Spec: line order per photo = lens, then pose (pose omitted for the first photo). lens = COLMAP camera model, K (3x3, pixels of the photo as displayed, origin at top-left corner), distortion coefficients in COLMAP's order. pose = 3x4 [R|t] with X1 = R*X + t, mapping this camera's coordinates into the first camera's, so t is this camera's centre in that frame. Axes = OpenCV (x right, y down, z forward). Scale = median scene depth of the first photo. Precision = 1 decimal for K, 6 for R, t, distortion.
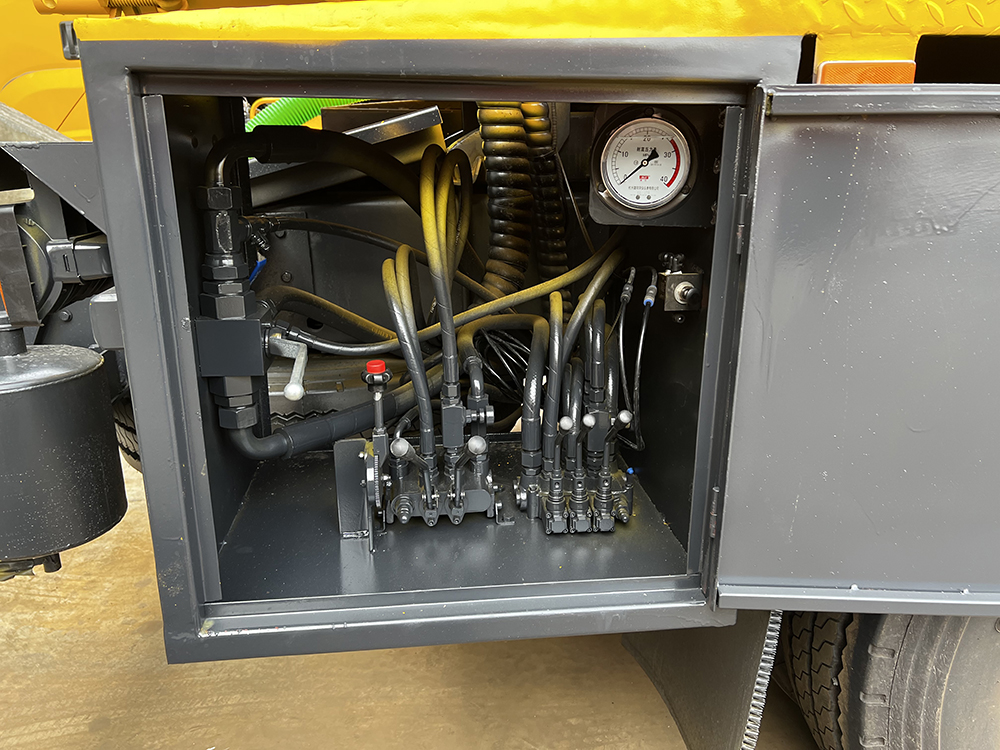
lens RADIAL K [[746.5, 0, 502.5], [0, 746.5, 378.9], [0, 0, 1]] dist [0.054514, -0.055870]
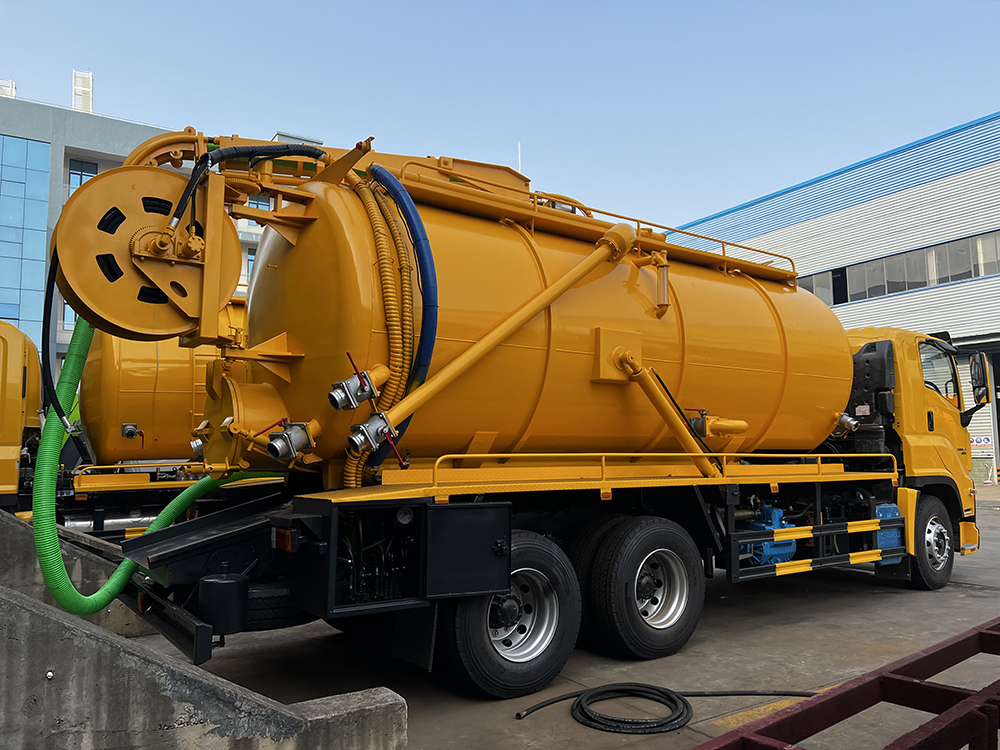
lens RADIAL K [[746.5, 0, 502.5], [0, 746.5, 378.9], [0, 0, 1]] dist [0.054514, -0.055870]
pose [[0.898976, 0.054105, 0.434643, -1.555056], [0.123951, 0.920349, -0.370936, 0.875990], [-0.420093, 0.387337, 0.820666, -4.001276]]
